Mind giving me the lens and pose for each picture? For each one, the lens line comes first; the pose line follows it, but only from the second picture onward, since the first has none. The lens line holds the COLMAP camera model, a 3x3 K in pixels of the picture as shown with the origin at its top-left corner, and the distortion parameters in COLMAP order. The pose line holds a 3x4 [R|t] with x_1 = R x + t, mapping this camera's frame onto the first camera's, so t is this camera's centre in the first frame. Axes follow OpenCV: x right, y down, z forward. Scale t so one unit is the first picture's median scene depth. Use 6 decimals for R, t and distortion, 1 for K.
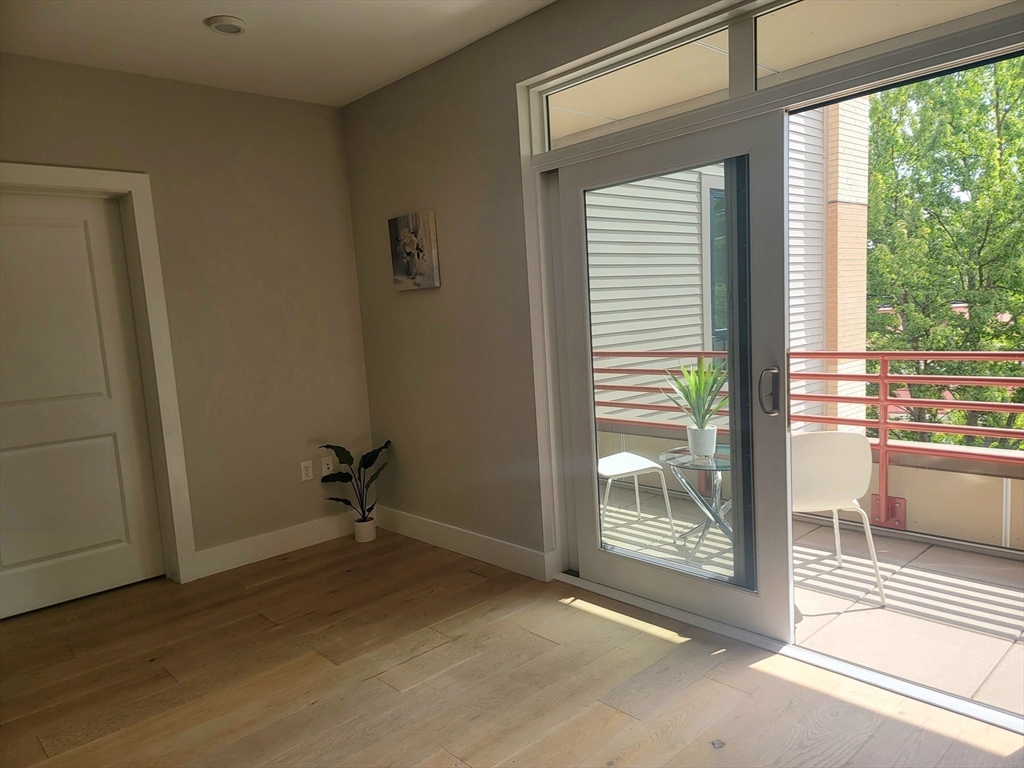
lens RADIAL K [[713.2, 0, 521.2], [0, 713.2, 400.4], [0, 0, 1]] dist [0.058293, -0.036556]
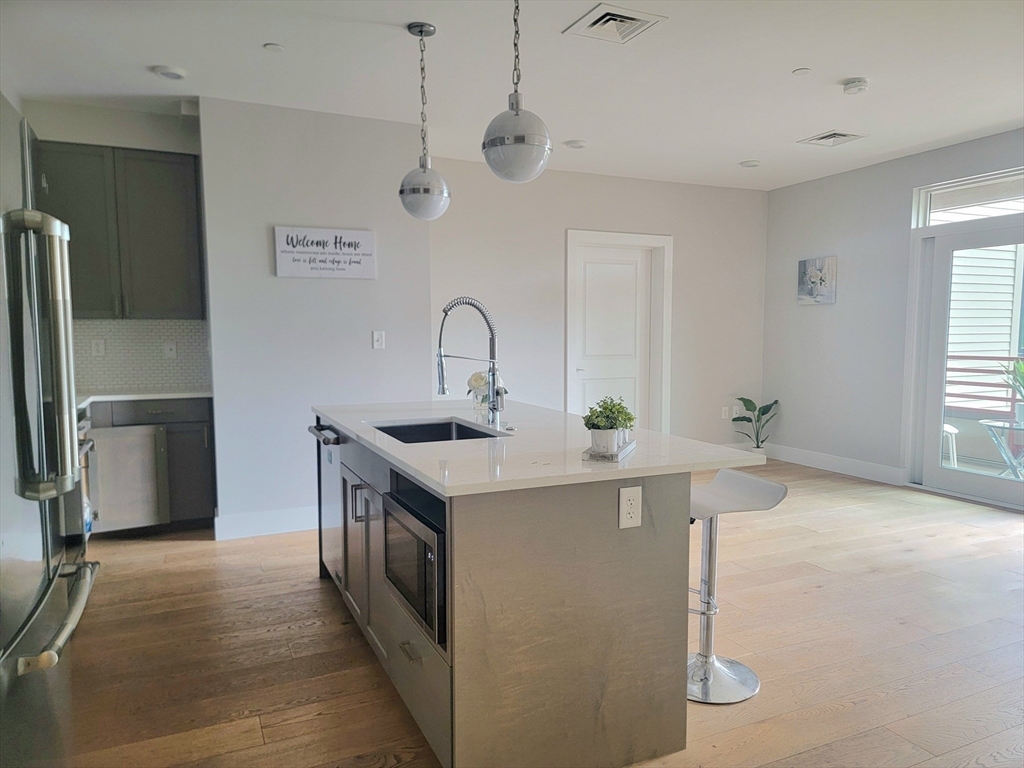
lens RADIAL K [[713.2, 0, 532.2], [0, 713.2, 396.4], [0, 0, 1]] dist [0.058293, -0.036556]
pose [[0.950911, 0.084546, -0.297691, -0.256757], [-0.091762, 0.995728, -0.010321, 0.128375], [0.295547, 0.037131, 0.954606, -0.740204]]
